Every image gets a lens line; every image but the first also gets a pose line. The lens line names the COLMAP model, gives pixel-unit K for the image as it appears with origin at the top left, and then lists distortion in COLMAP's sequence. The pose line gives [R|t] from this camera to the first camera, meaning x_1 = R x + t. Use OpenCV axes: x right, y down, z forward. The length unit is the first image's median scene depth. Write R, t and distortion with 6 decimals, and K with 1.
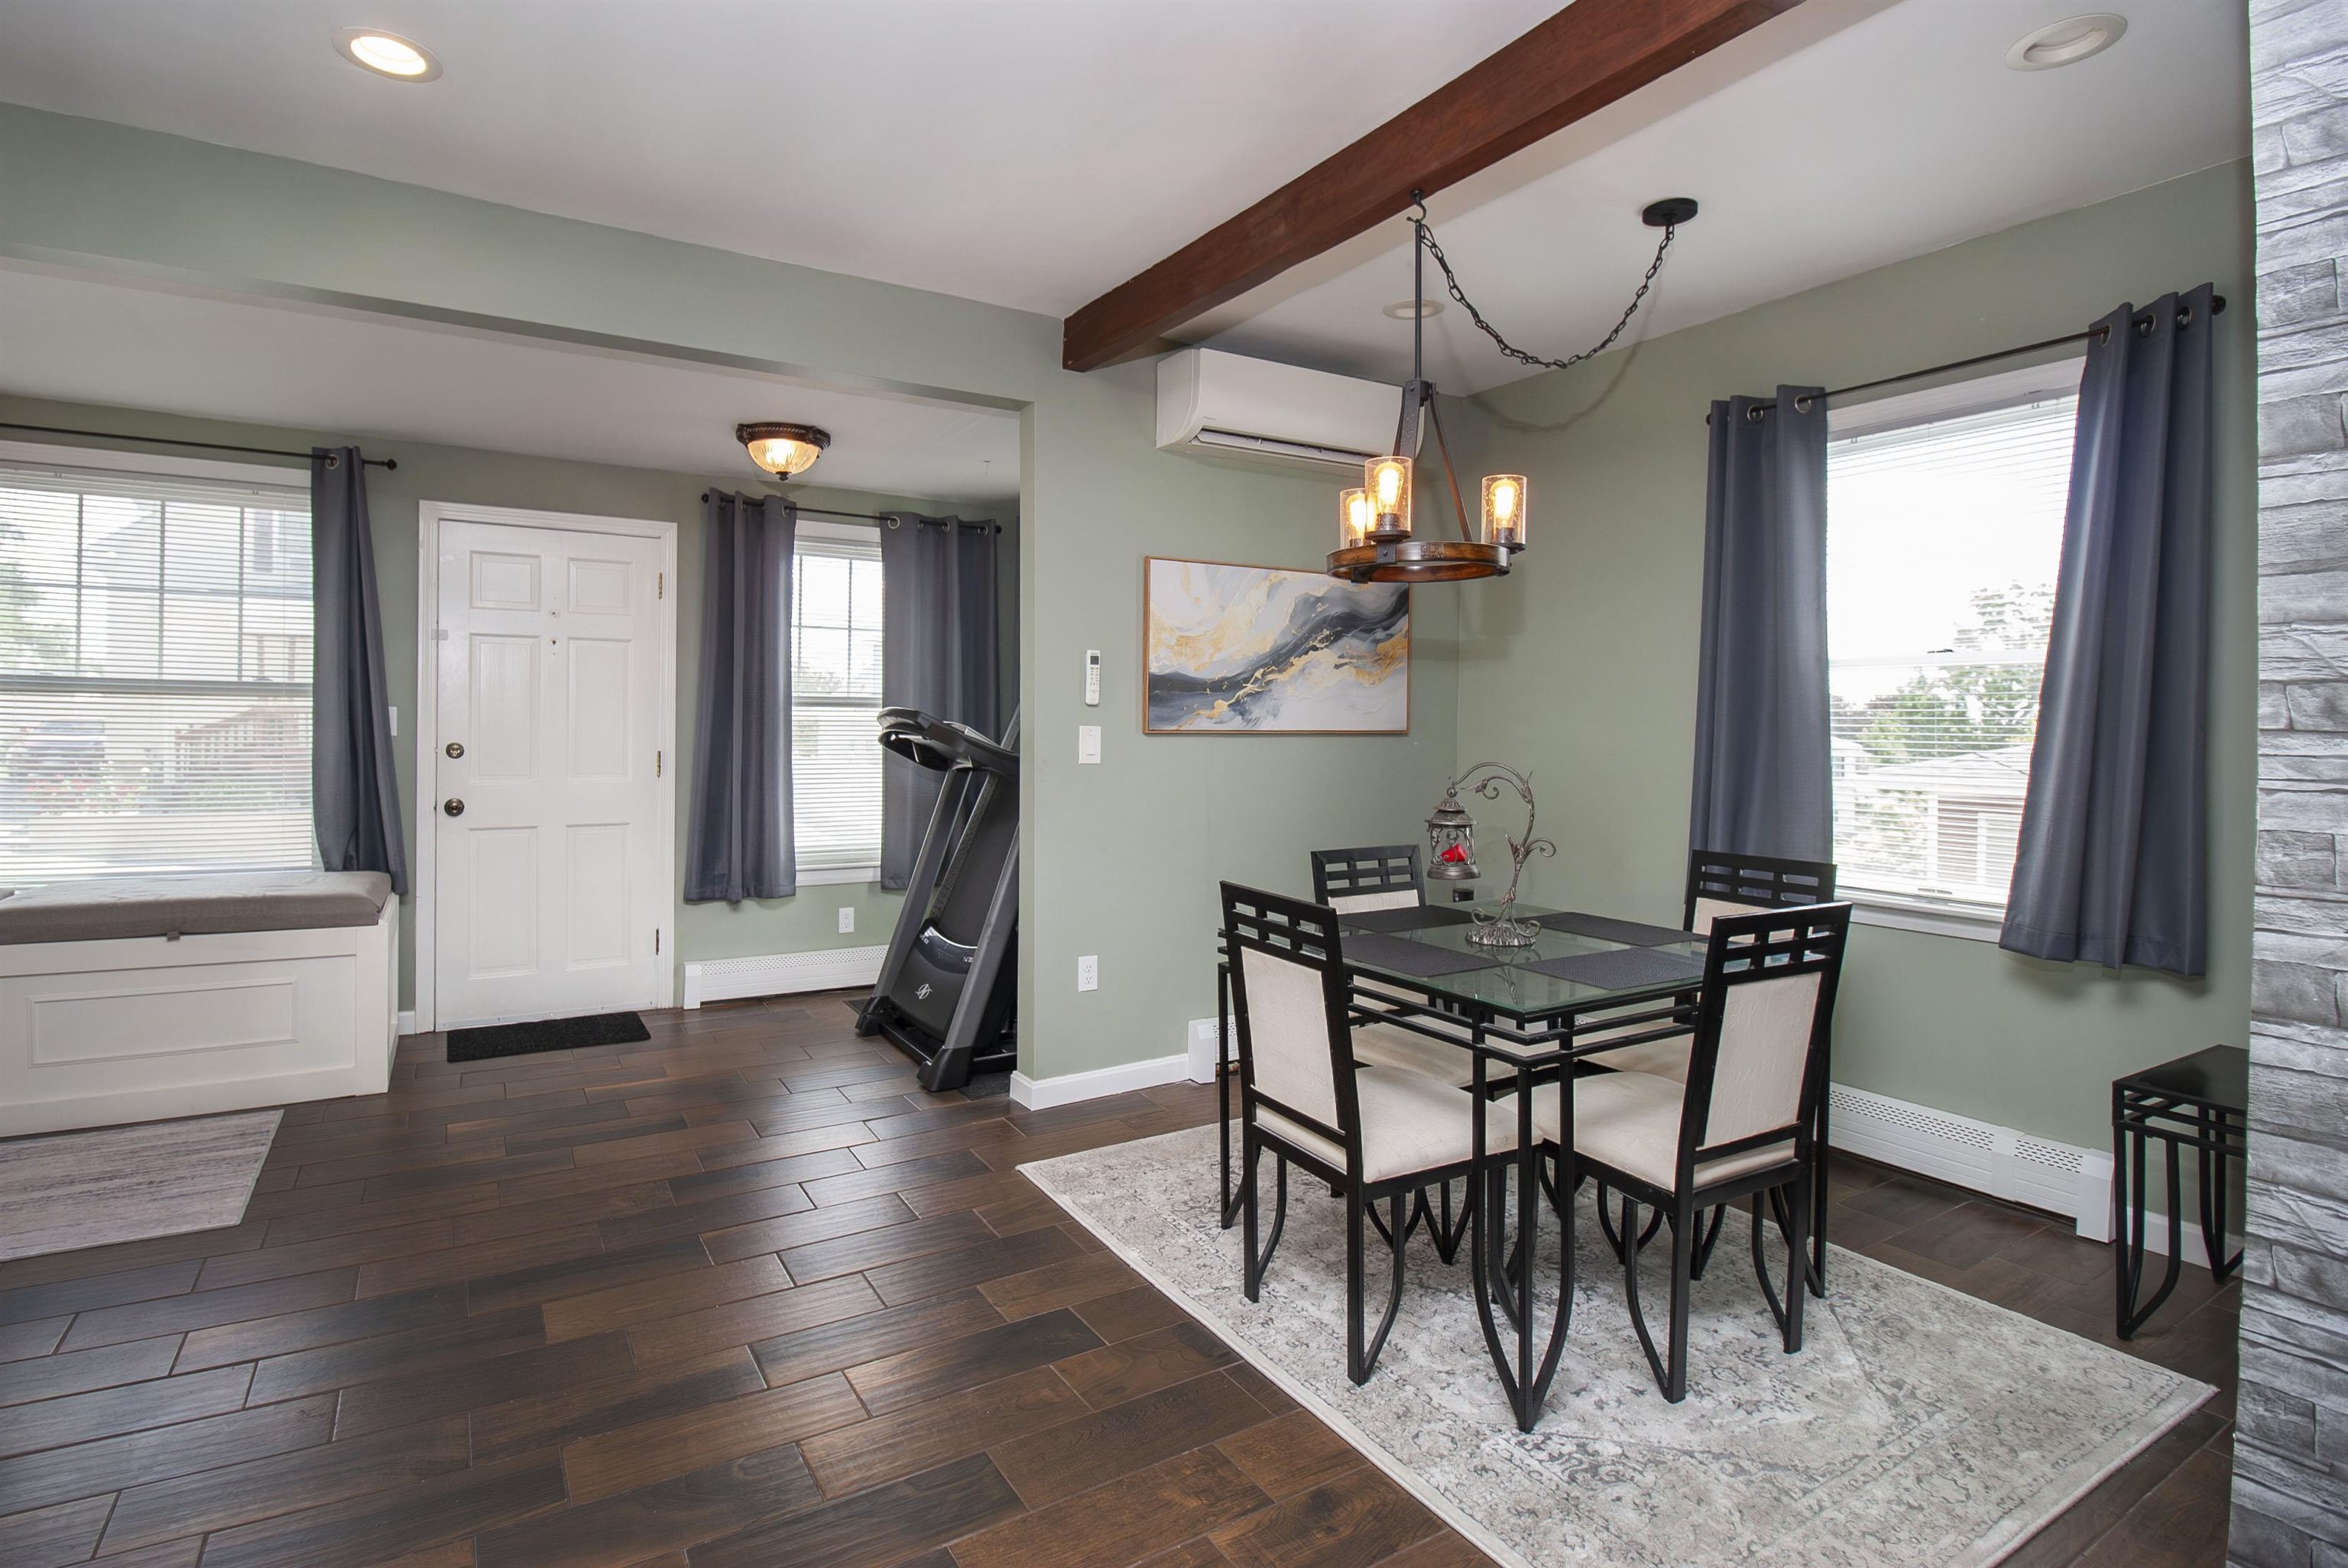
lens RADIAL K [[1138.0, 0, 1113.3], [0, 1138.0, 732.3], [0, 0, 1]] dist [0.000670, -0.015916]
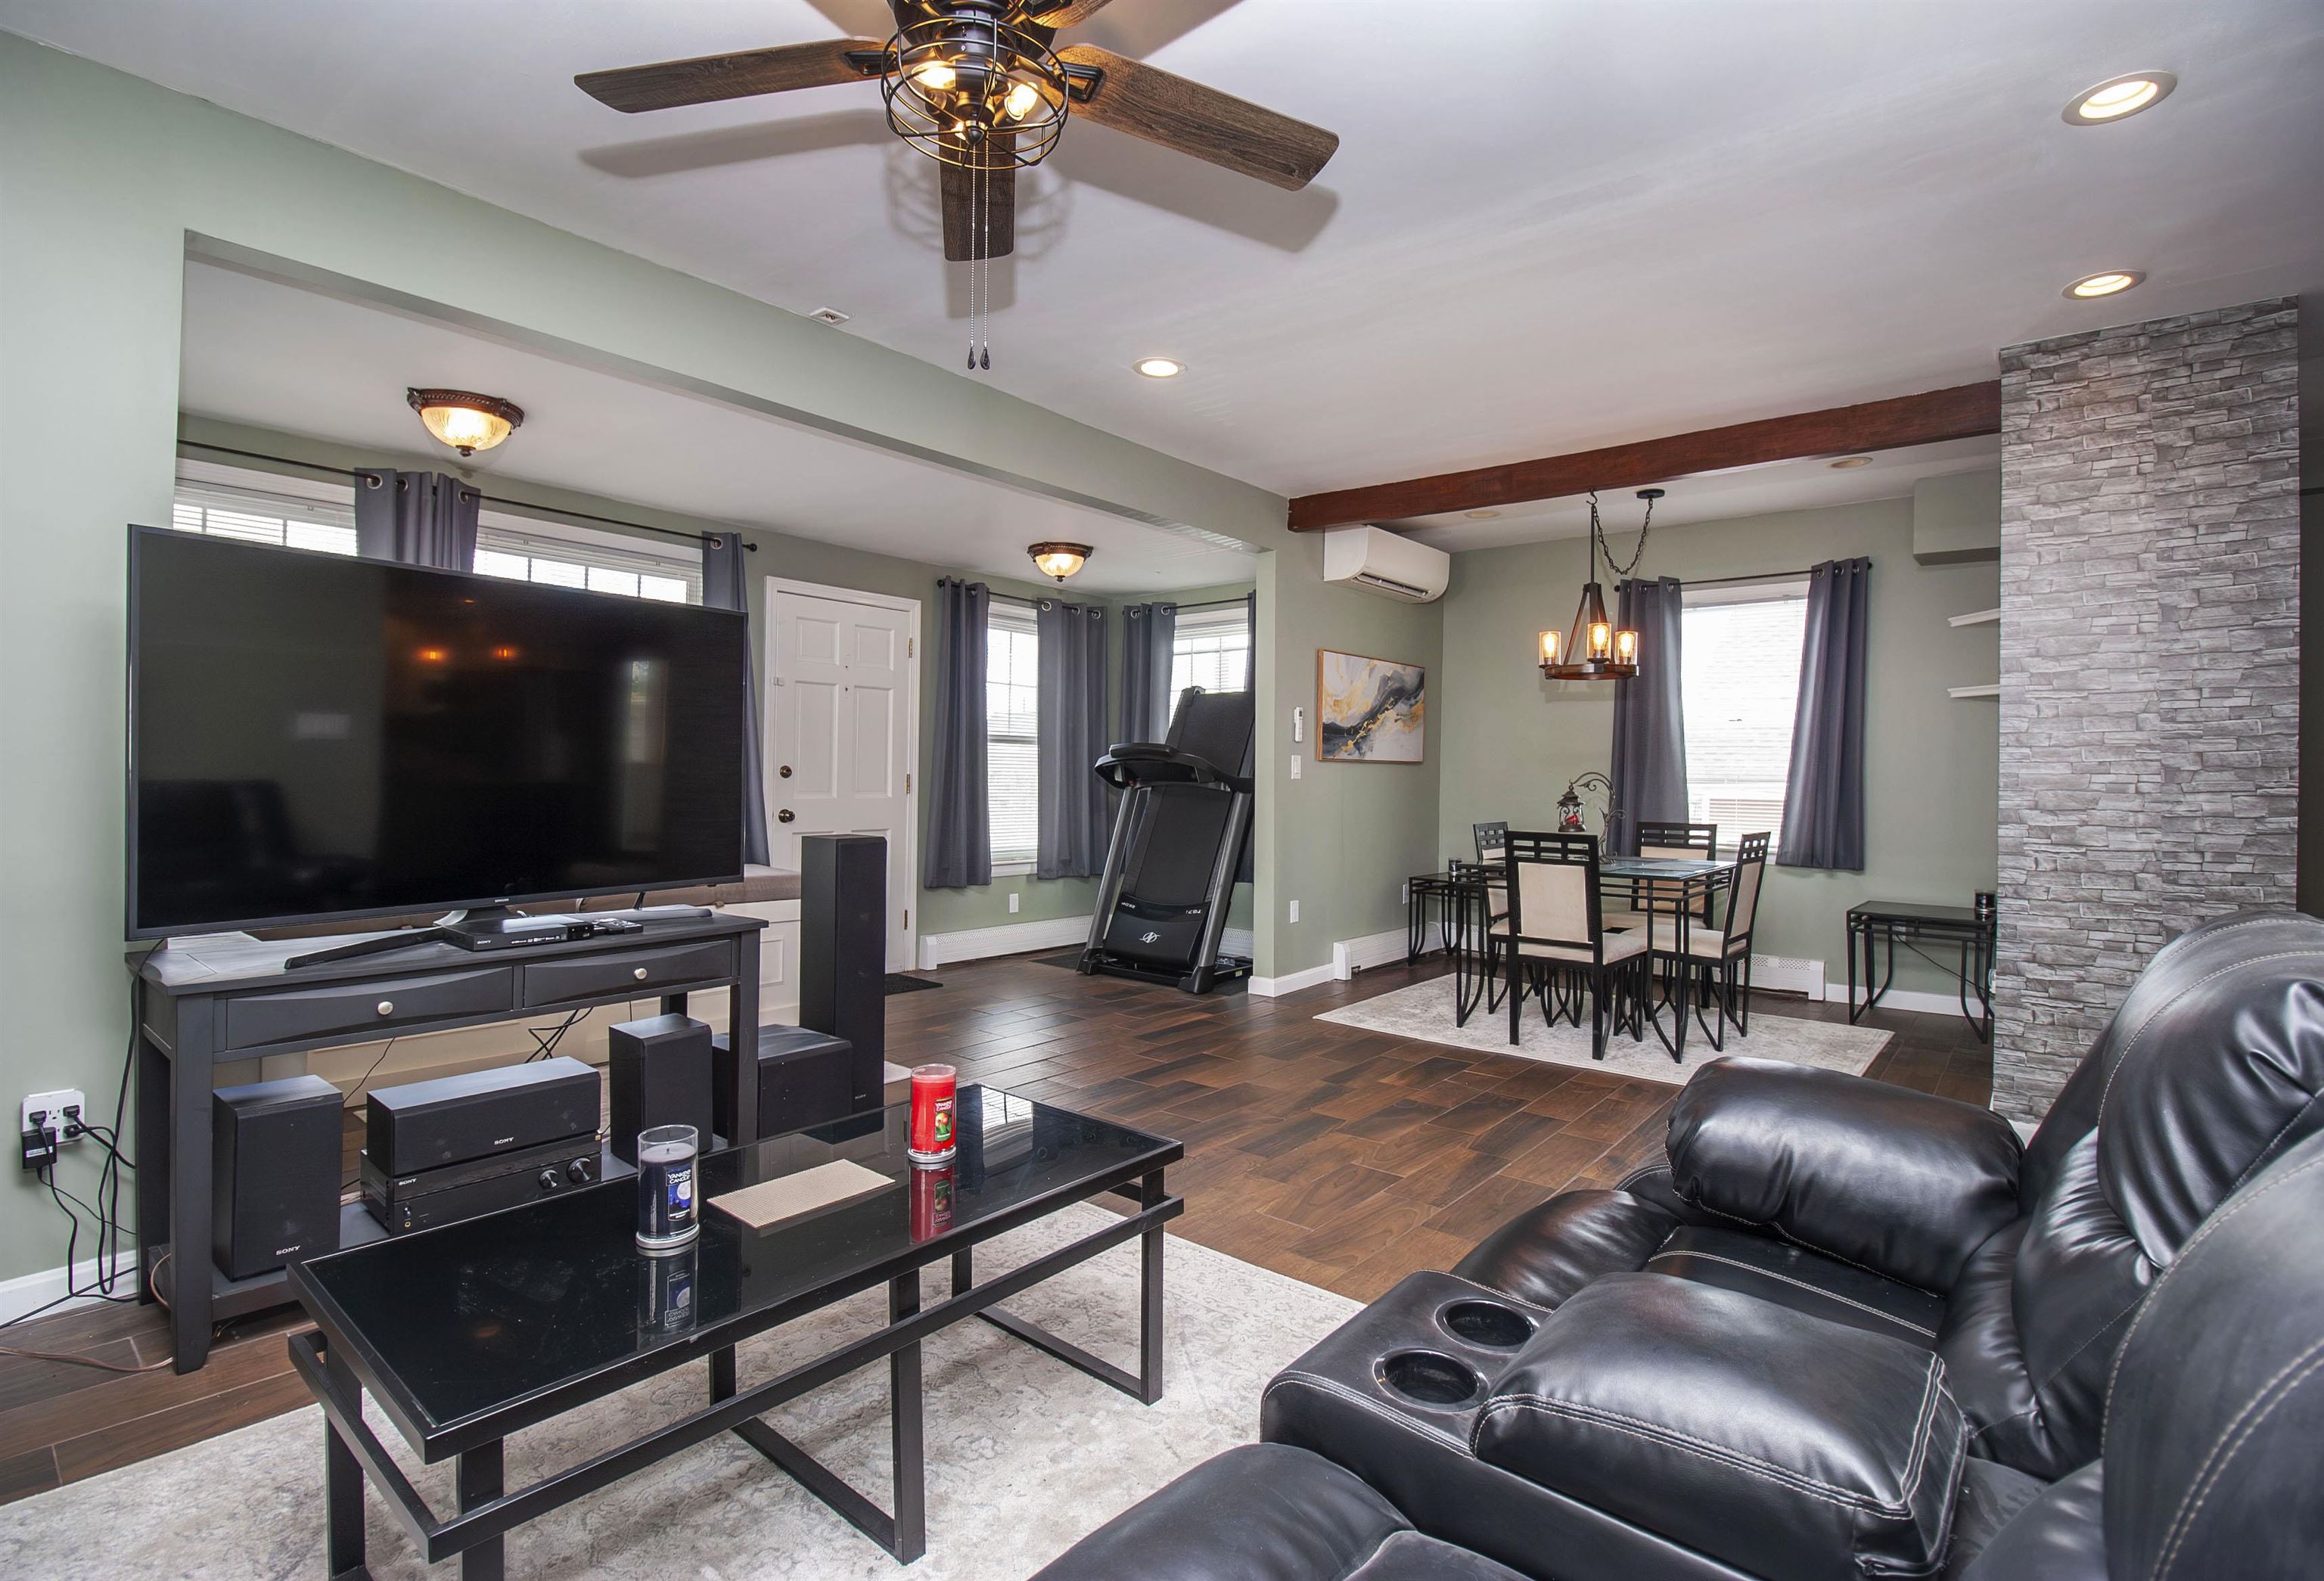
lens RADIAL K [[1084.6, 0, 1169.9], [0, 1084.6, 780.2], [0, 0, 1]] dist [0.001420, -0.014200]
pose [[0.937562, 0.001442, 0.347814, -0.635374], [-0.001394, 0.999999, -0.000390, 0.026760], [-0.347814, -0.000119, 0.937563, -0.317445]]
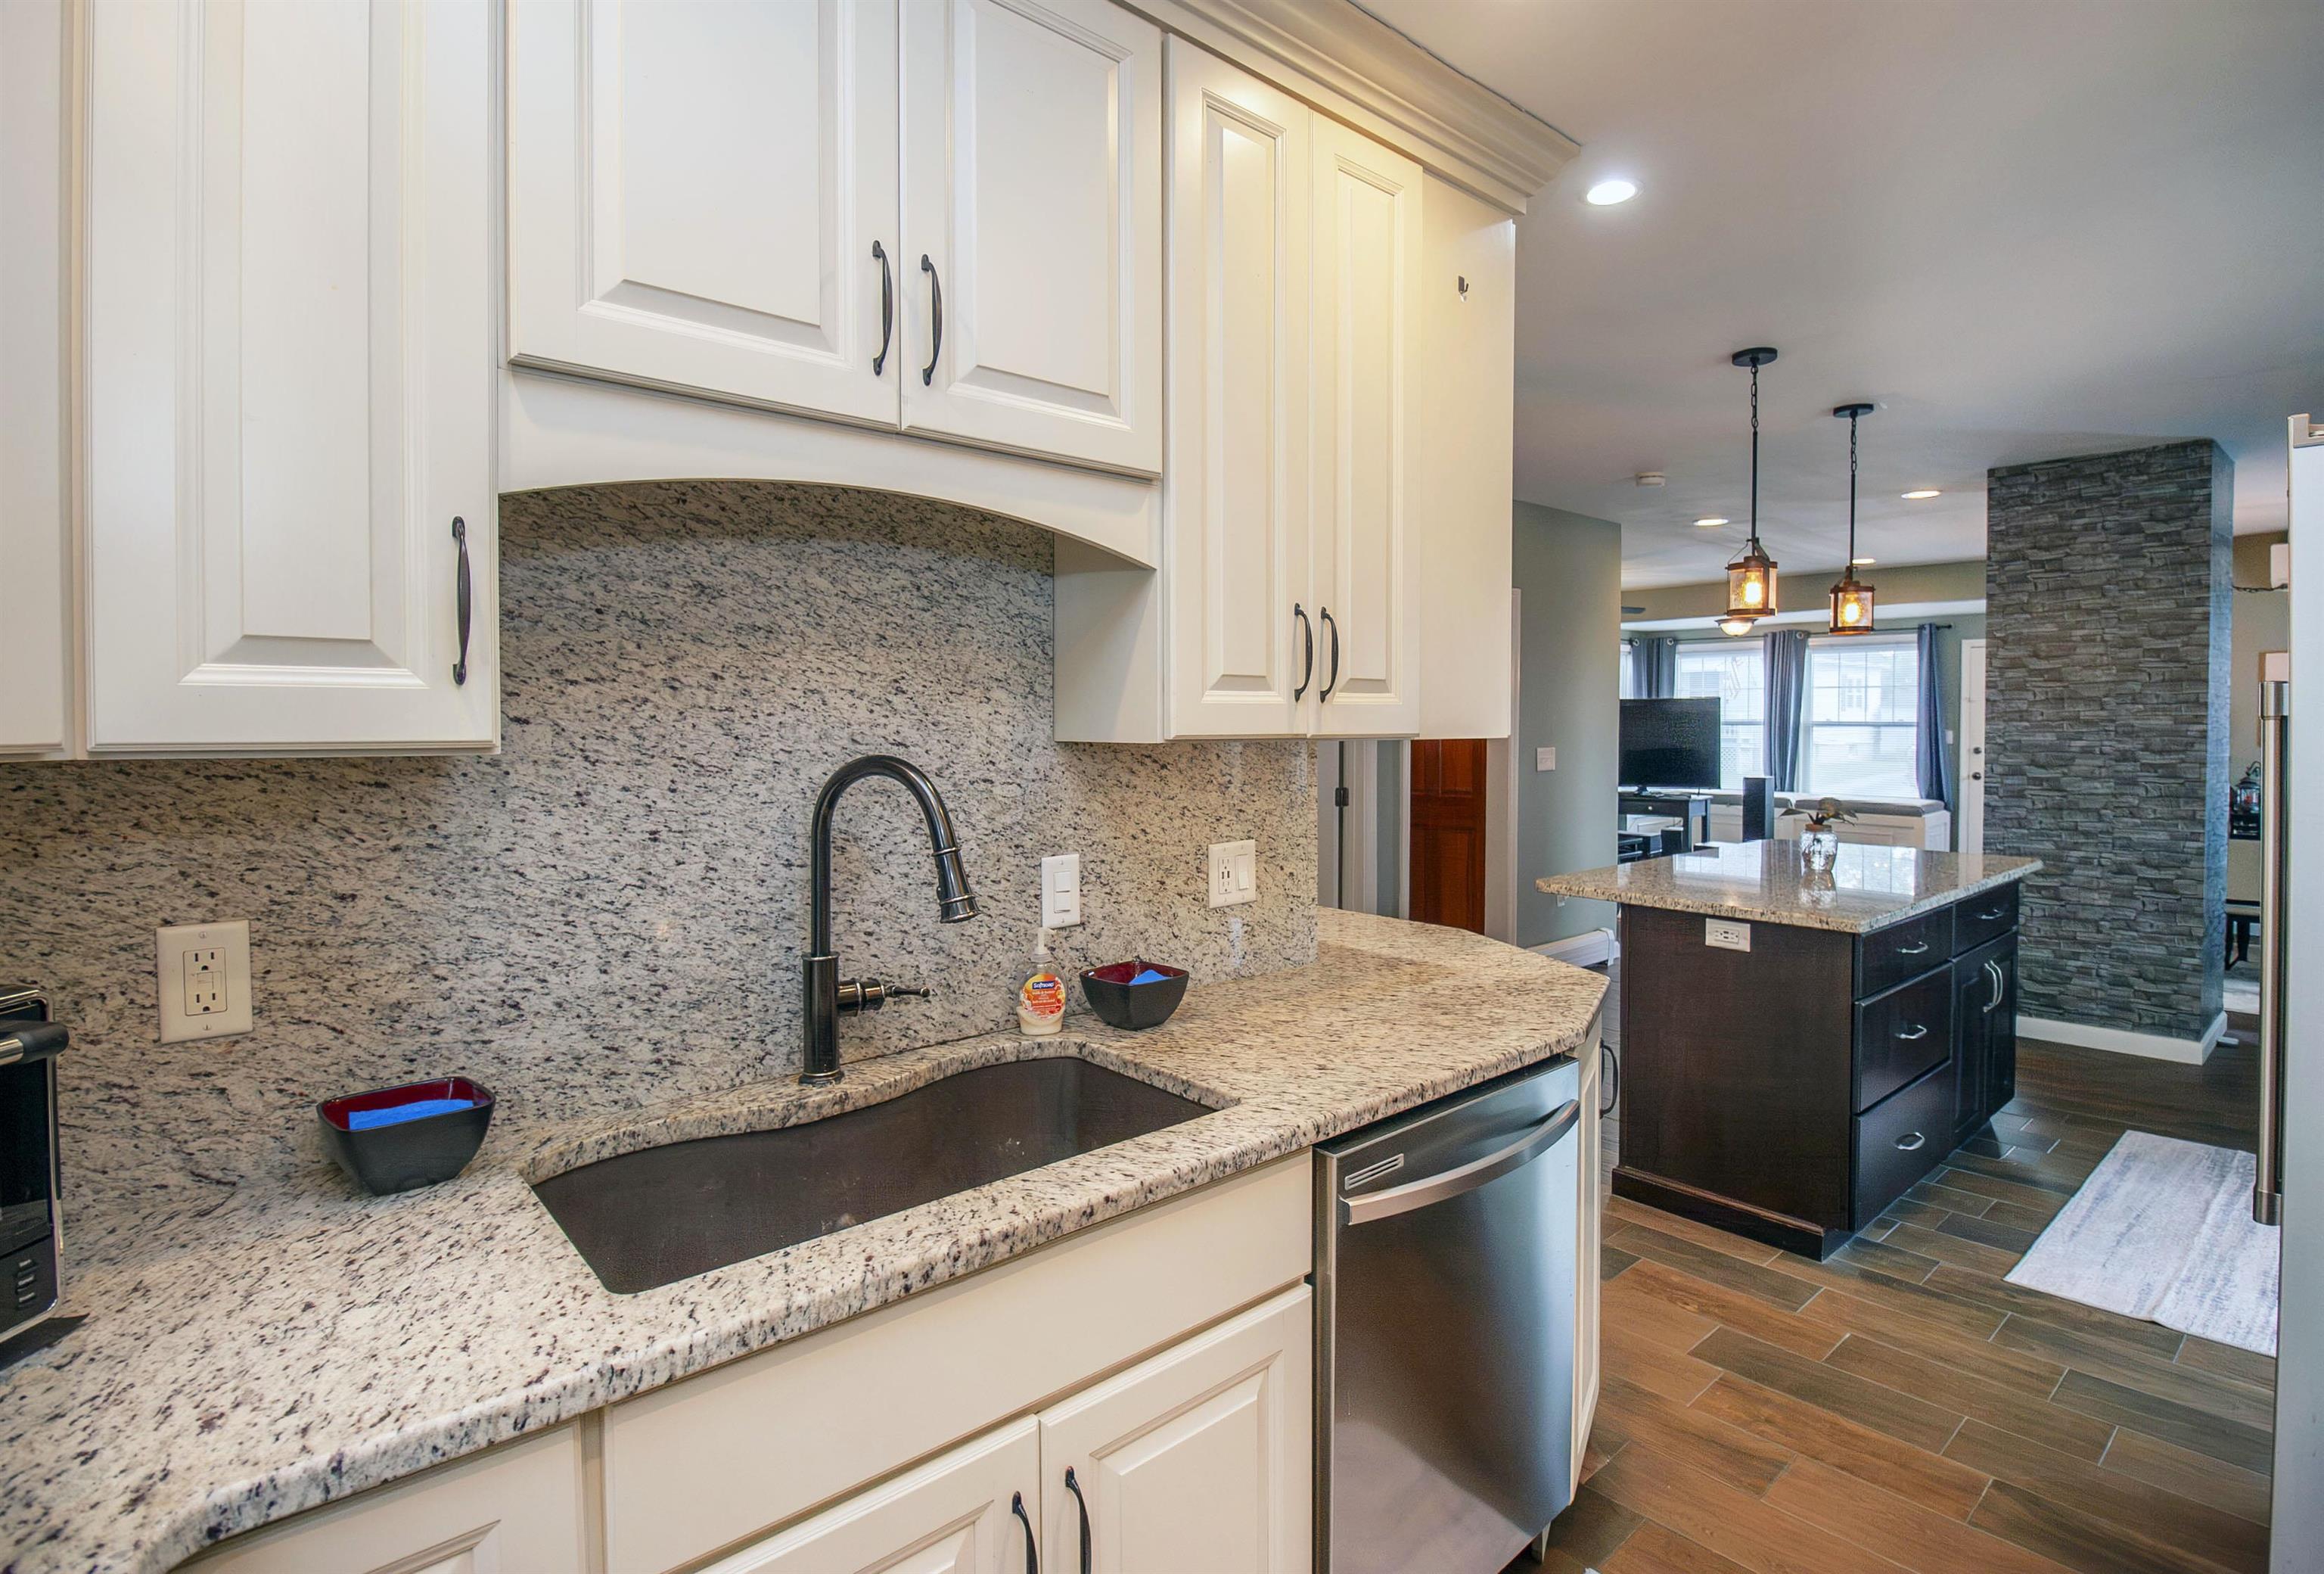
lens RADIAL K [[1131.0, 0, 1197.3], [0, 1131.0, 752.3], [0, 0, 1]] dist [0.001825, -0.017266]
pose [[0.197298, 0.018277, -0.980173, 1.358248], [-0.002119, 0.999832, 0.018217, -0.018637], [0.980341, -0.001517, 0.197304, -0.987043]]
